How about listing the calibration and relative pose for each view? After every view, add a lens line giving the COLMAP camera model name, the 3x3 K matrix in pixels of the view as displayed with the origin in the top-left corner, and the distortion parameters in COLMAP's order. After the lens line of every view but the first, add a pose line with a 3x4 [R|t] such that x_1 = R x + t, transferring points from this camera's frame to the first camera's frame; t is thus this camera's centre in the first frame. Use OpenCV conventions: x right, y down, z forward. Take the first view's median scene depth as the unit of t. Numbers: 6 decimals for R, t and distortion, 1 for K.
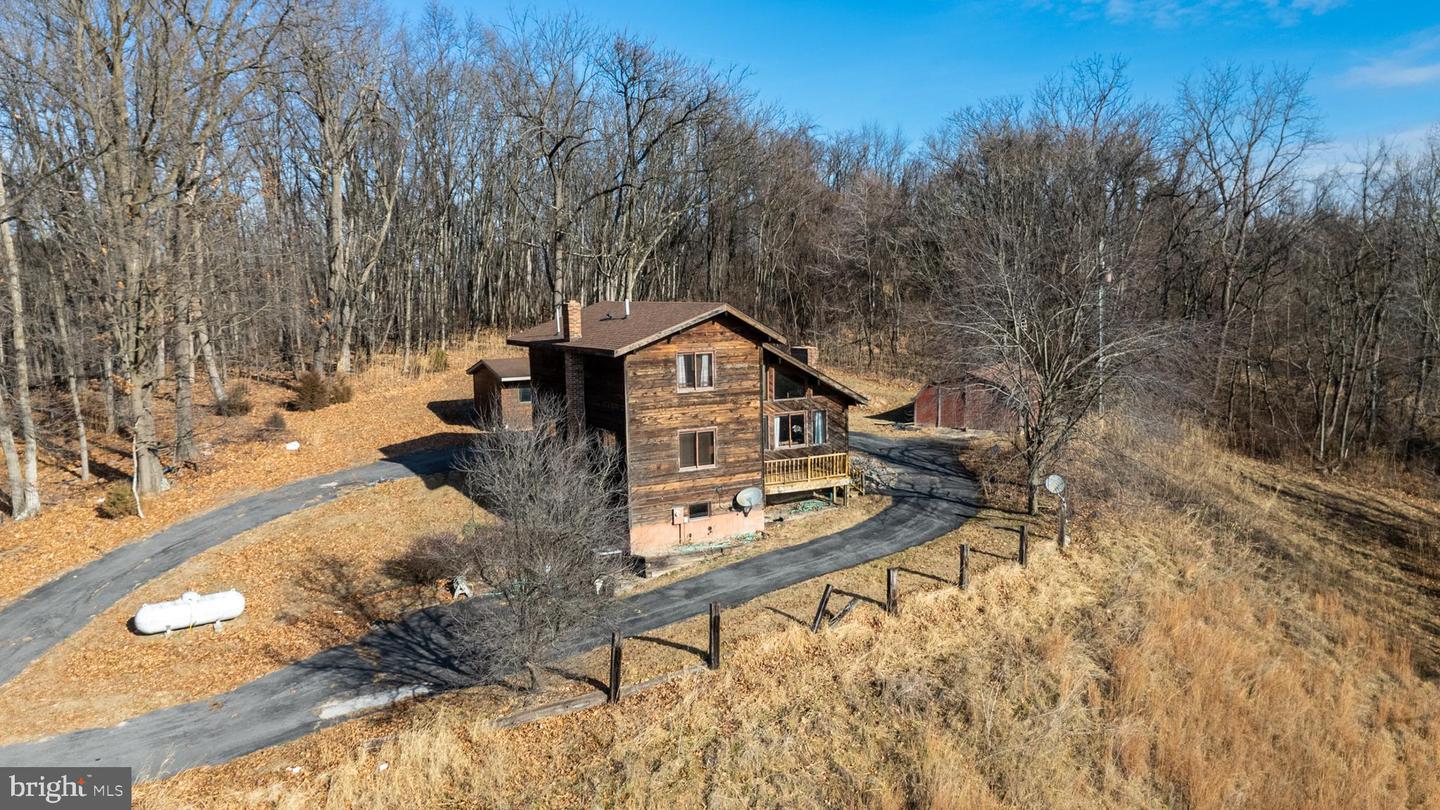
lens RADIAL K [[1086.1, 0, 712.3], [0, 1086.1, 403.3], [0, 0, 1]] dist [0.038825, -0.034128]
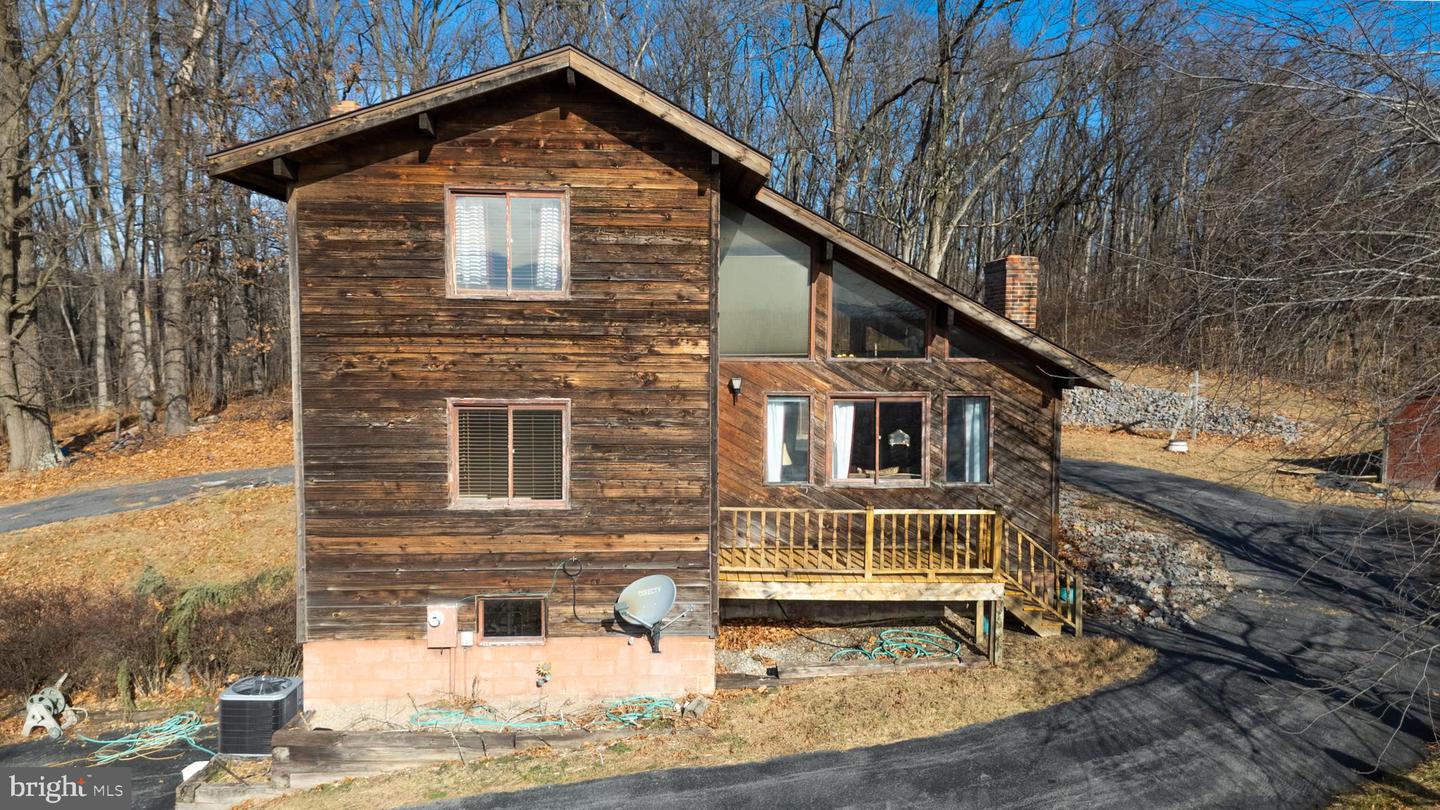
lens RADIAL K [[1086.1, 0, 708.7], [0, 1086.1, 403.9], [0, 0, 1]] dist [0.038825, -0.034128]
pose [[0.884744, 0.054481, -0.462883, 0.216350], [-0.074415, 0.996916, -0.024900, 0.028498], [0.460099, 0.056476, 0.886070, 0.682546]]
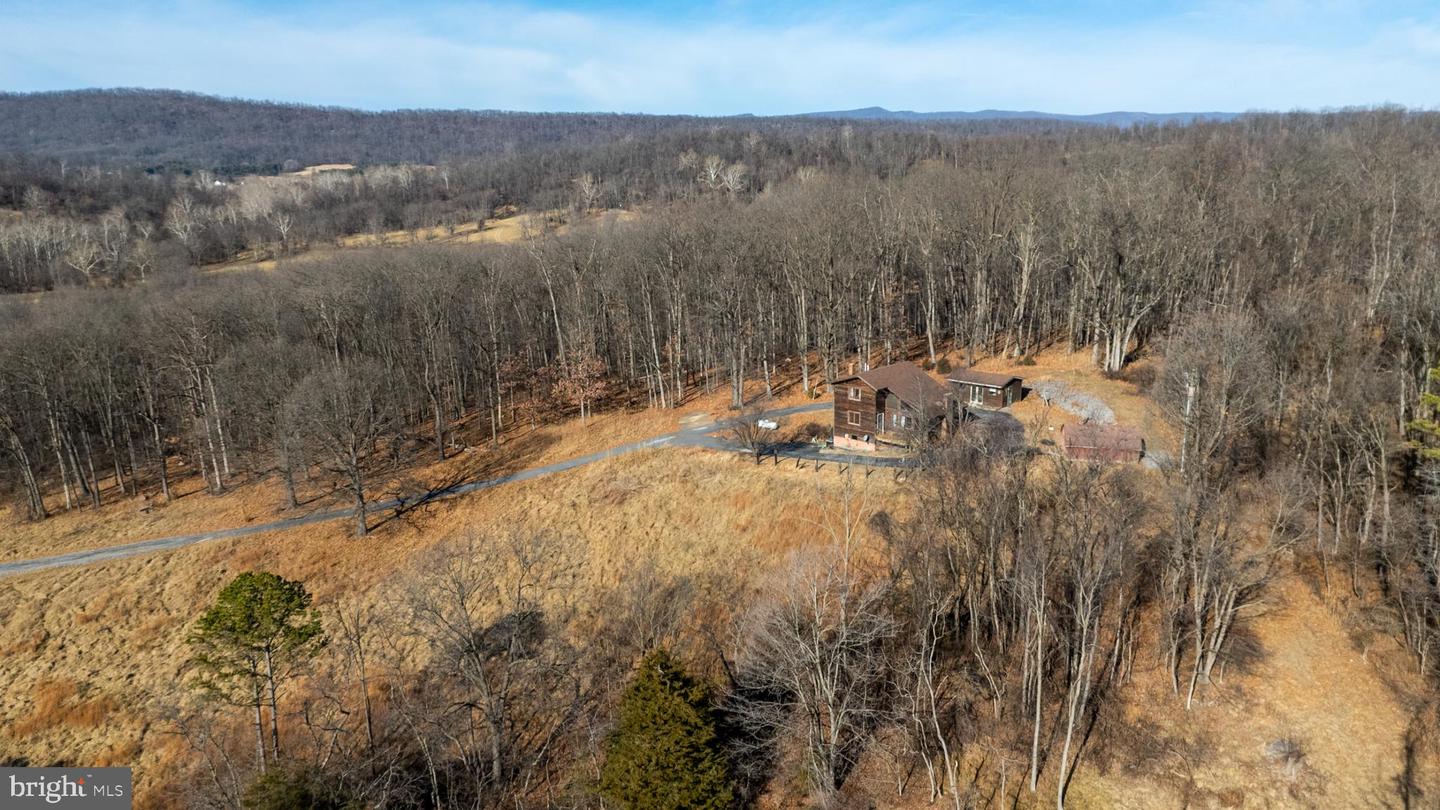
lens RADIAL K [[1086.1, 0, 719.3], [0, 1086.1, 404.5], [0, 0, 1]] dist [0.038825, -0.034128]
pose [[0.432120, 0.264740, -0.862081, 2.483740], [-0.119877, 0.964319, 0.236048, -0.683410], [0.893813, 0.001343, 0.448438, -0.757805]]
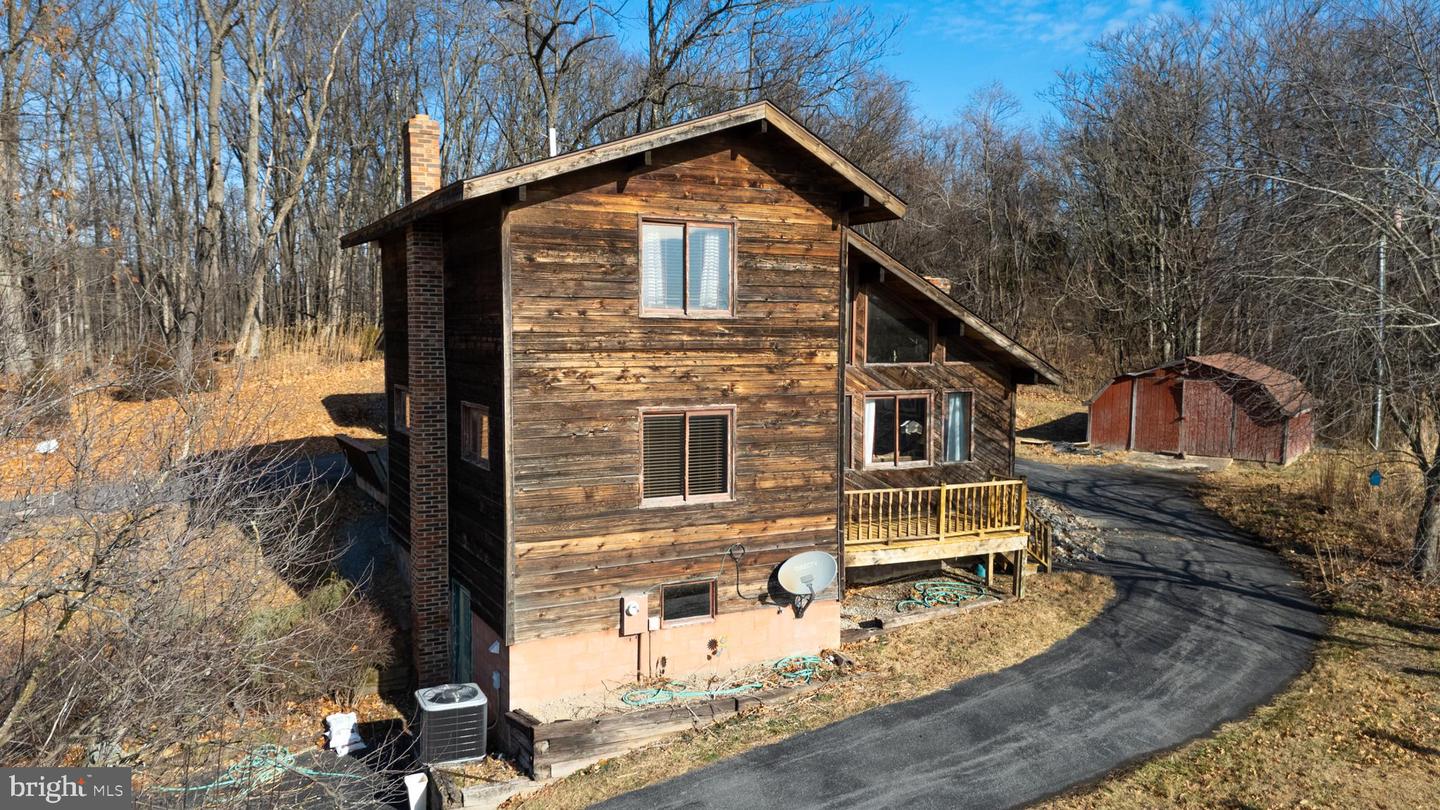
lens RADIAL K [[1086.1, 0, 708.5], [0, 1086.1, 402.4], [0, 0, 1]] dist [0.038825, -0.034128]
pose [[0.997820, 0.028336, -0.059595, 0.018657], [-0.030692, 0.998768, -0.039003, 0.037065], [0.058416, 0.040747, 0.997460, 0.567079]]
